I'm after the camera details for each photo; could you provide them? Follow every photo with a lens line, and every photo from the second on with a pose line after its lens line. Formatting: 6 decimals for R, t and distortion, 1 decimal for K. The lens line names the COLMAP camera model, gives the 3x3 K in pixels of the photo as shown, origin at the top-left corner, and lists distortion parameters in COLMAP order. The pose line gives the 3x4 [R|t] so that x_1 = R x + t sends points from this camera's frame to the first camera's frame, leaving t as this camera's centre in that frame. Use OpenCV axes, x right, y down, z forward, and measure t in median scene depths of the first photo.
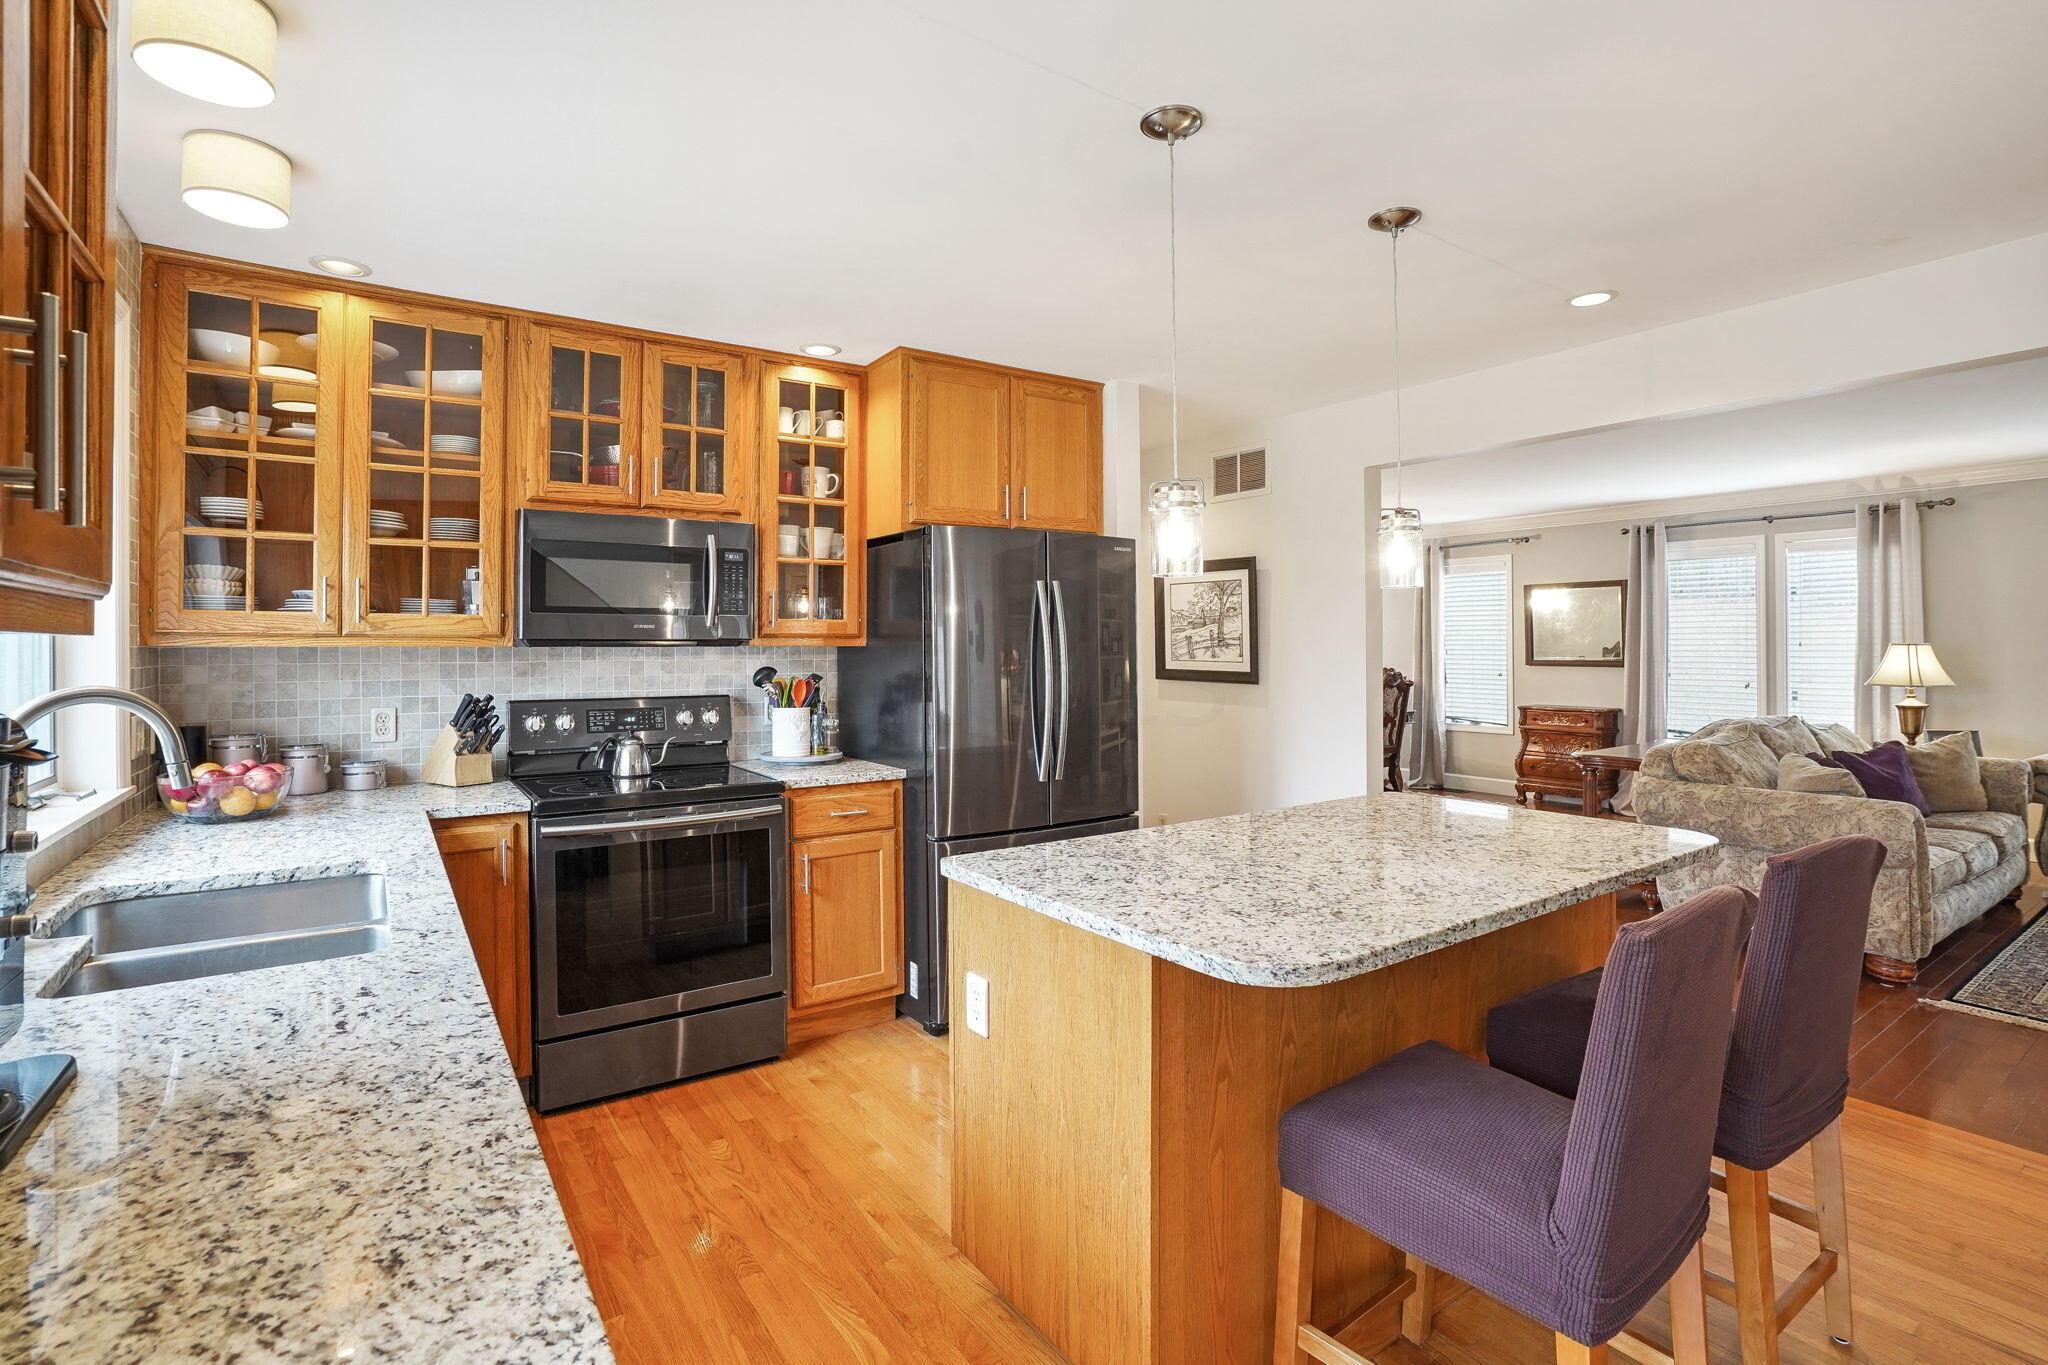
lens RADIAL K [[968.7, 0, 982.7], [0, 968.7, 644.4], [0, 0, 1]] dist [-0.037690, 0.009929]
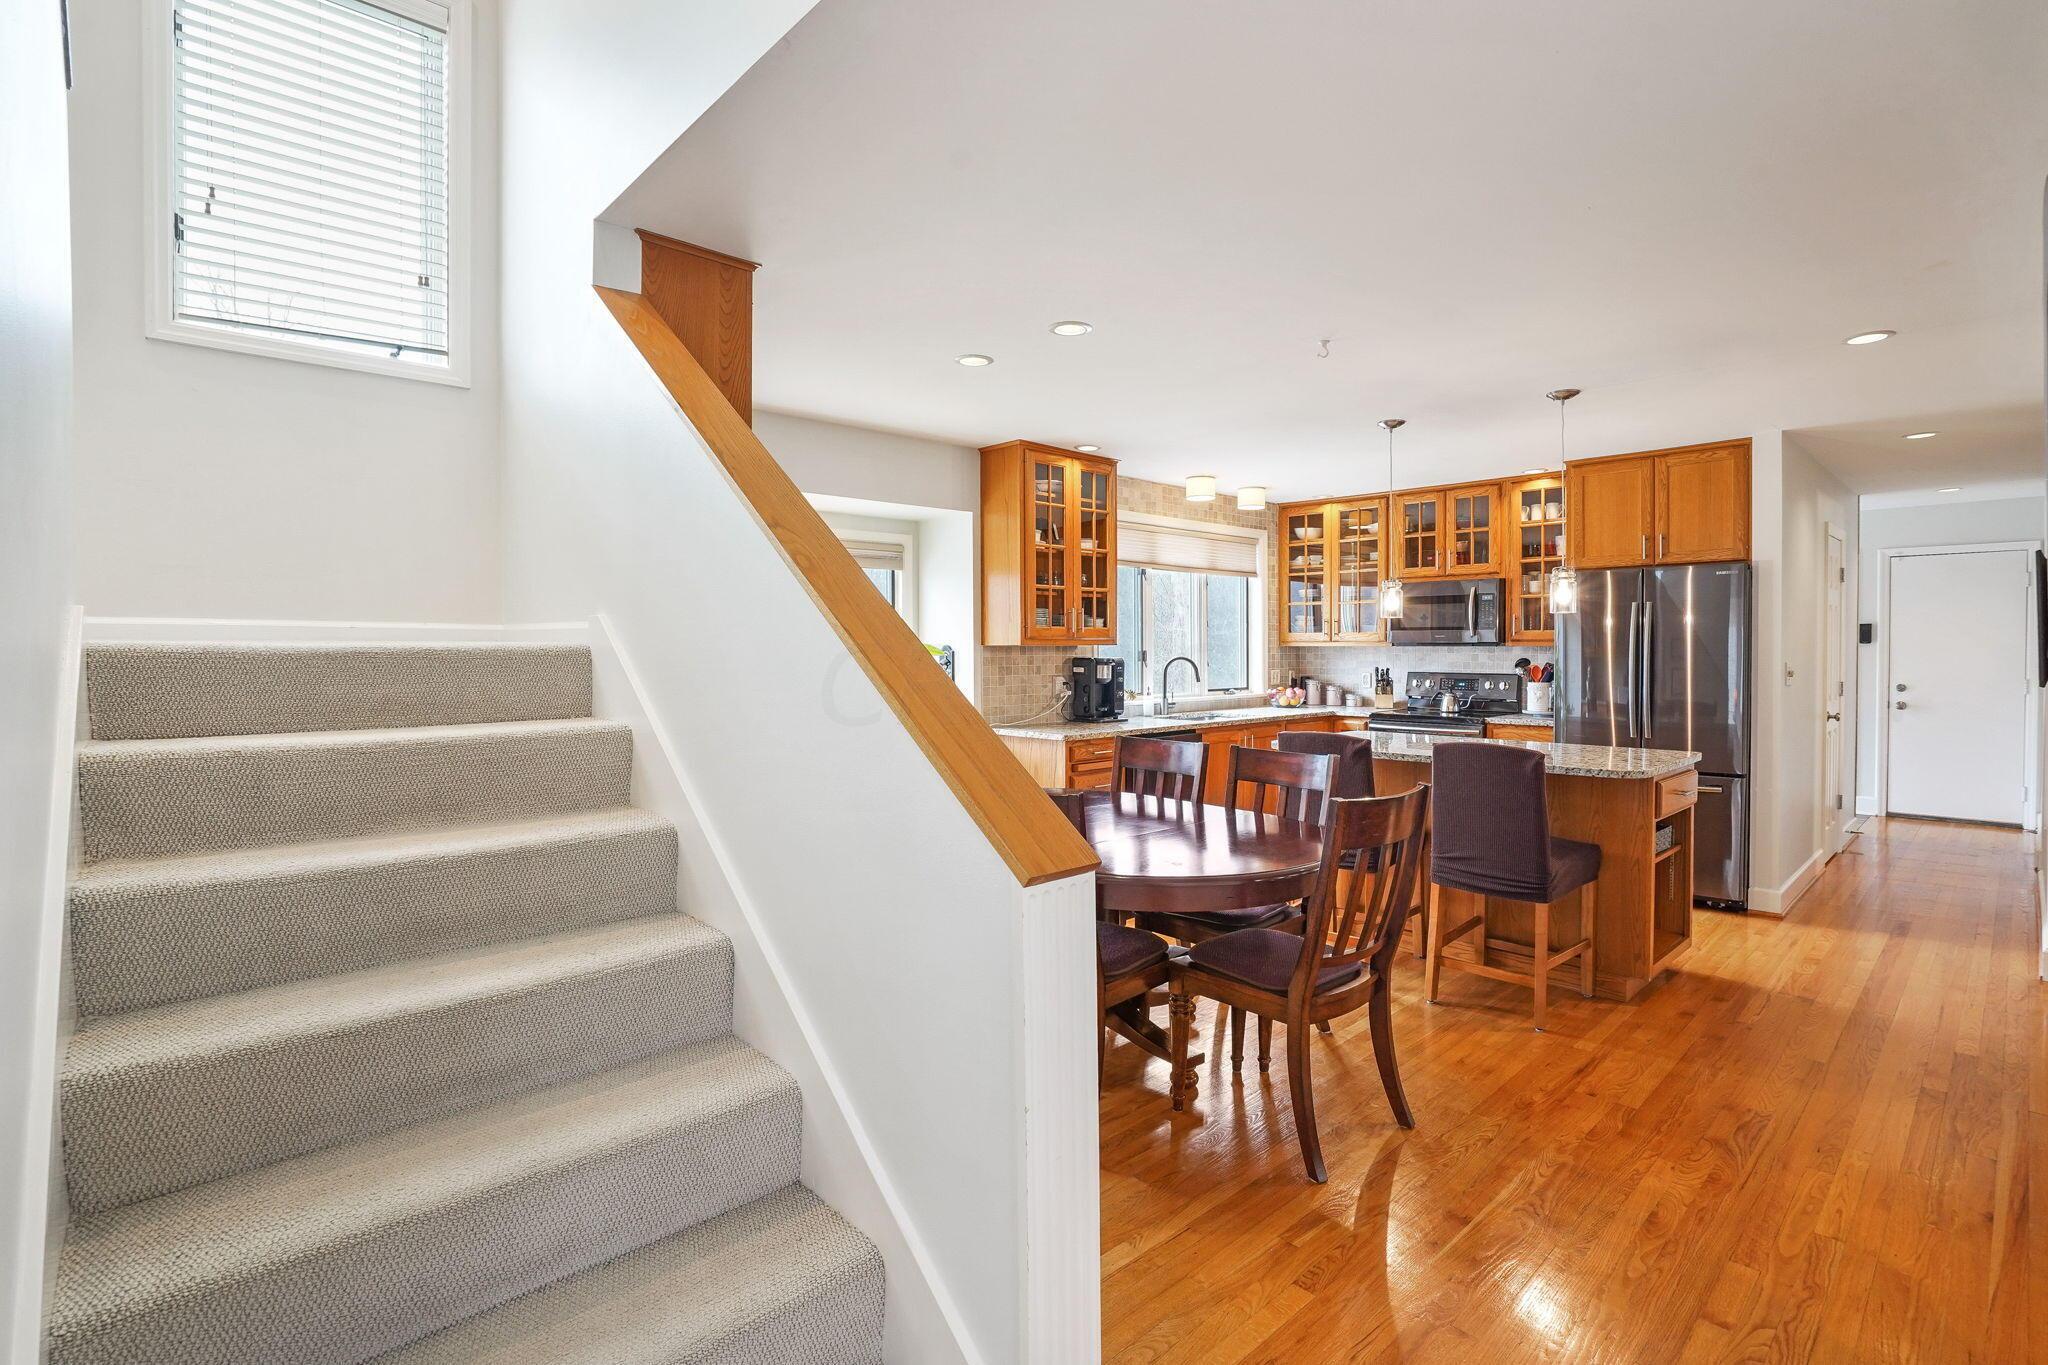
lens RADIAL K [[968.7, 0, 1018.1], [0, 968.7, 677.0], [0, 0, 1]] dist [-0.037690, 0.009929]
pose [[0.156053, 0.030774, -0.987269, 1.608446], [0.003692, 0.999489, 0.031739, -0.000466], [0.987742, -0.008598, 0.155859, -0.193271]]
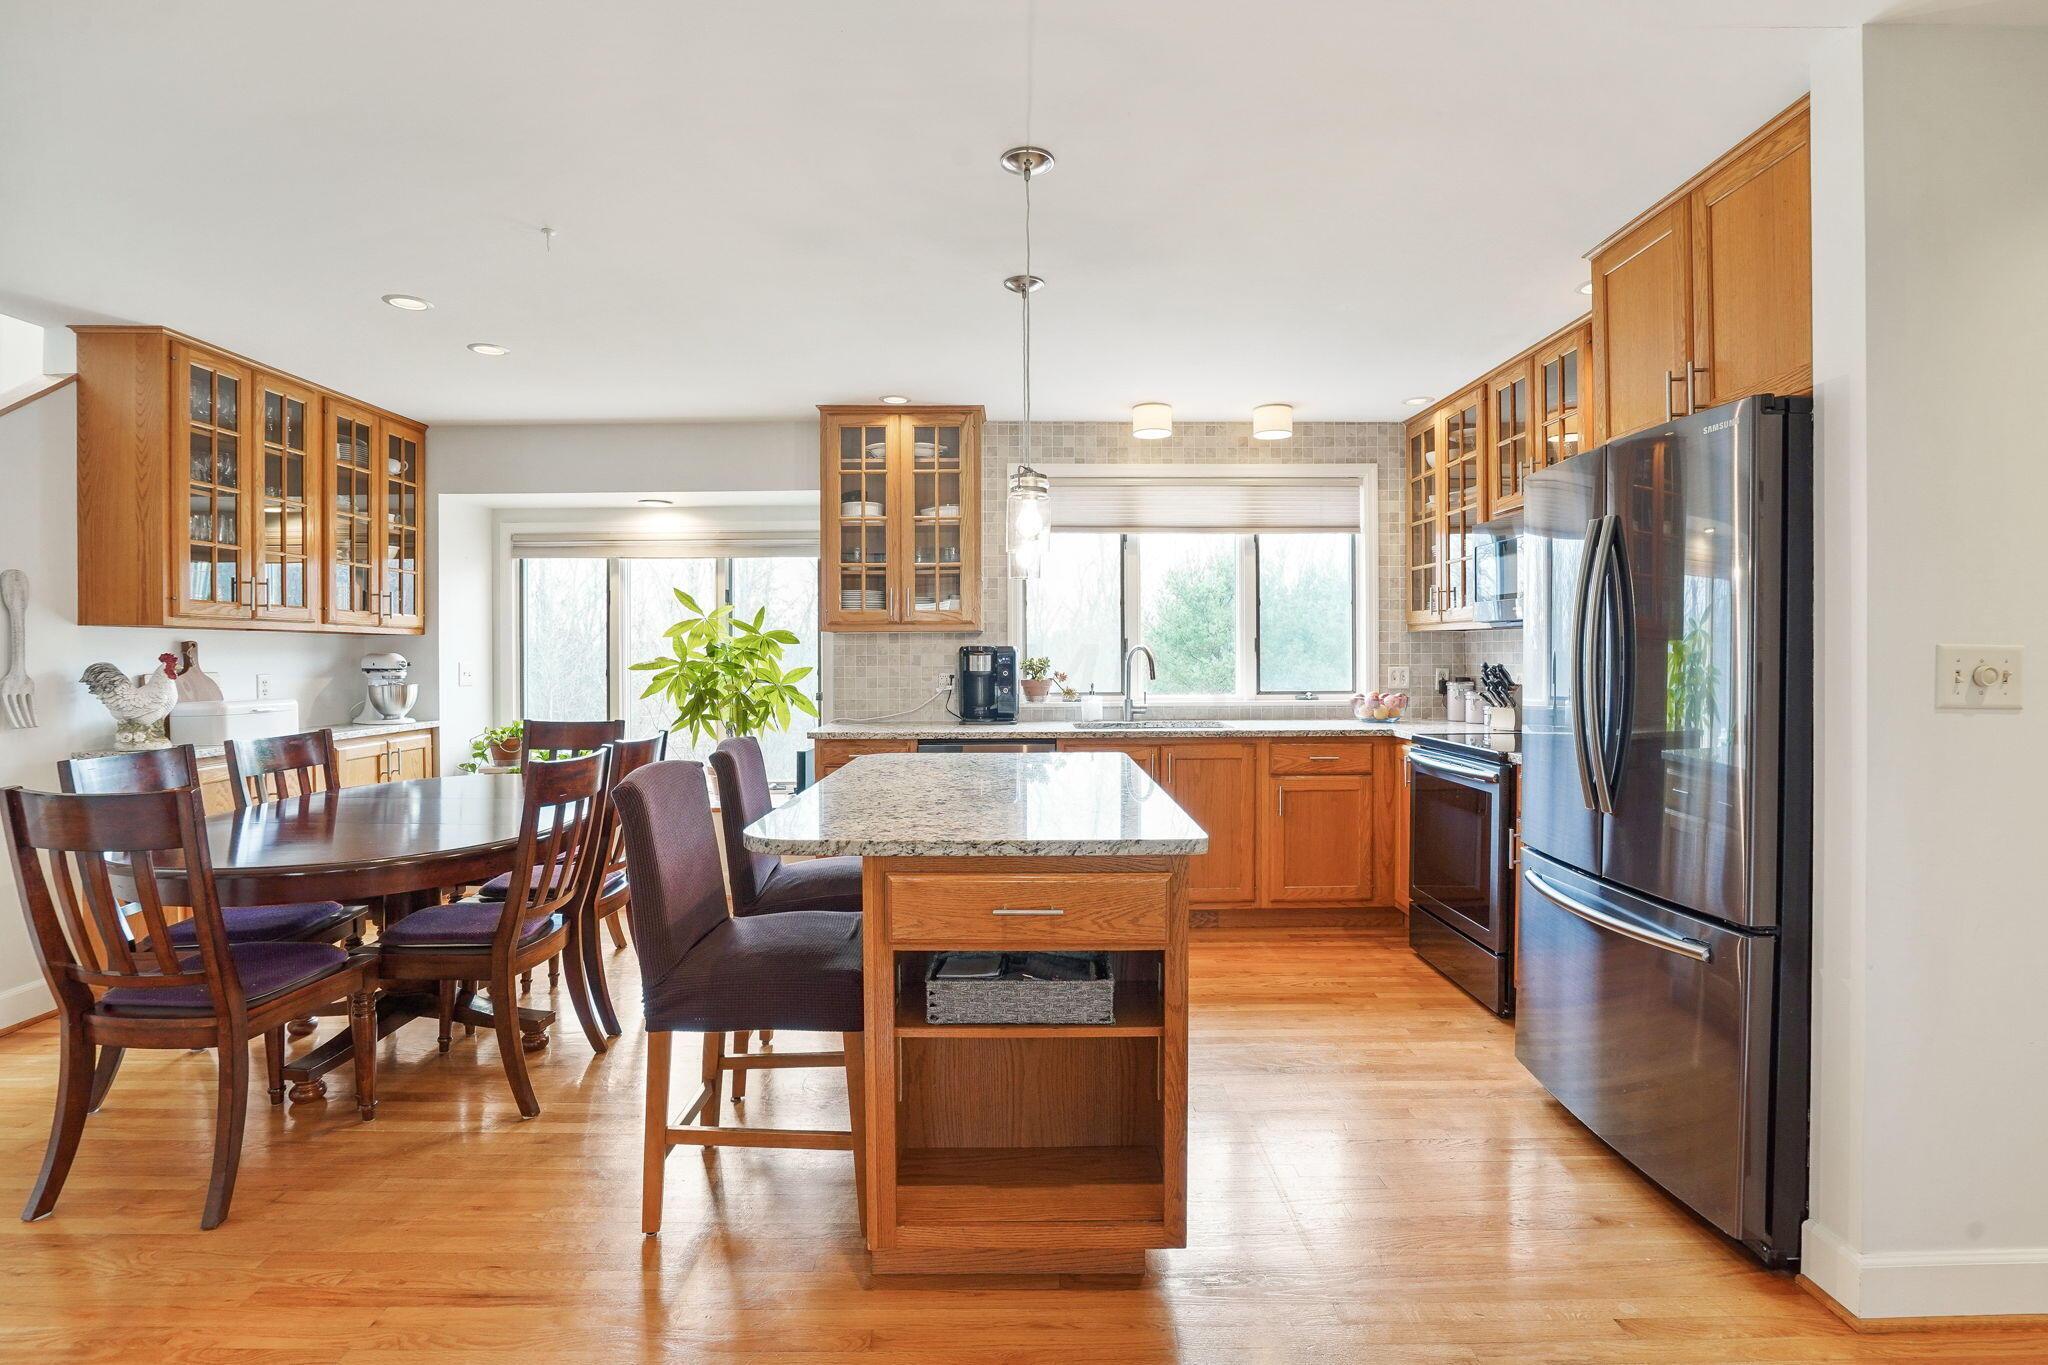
lens RADIAL K [[968.7, 0, 1036.0], [0, 968.7, 662.3], [0, 0, 1]] dist [-0.037690, 0.009929]
pose [[-0.541745, 0.016433, -0.840382, 1.018446], [0.008618, 0.999865, 0.013996, 0.028255], [0.840499, 0.000340, -0.541813, 1.230720]]
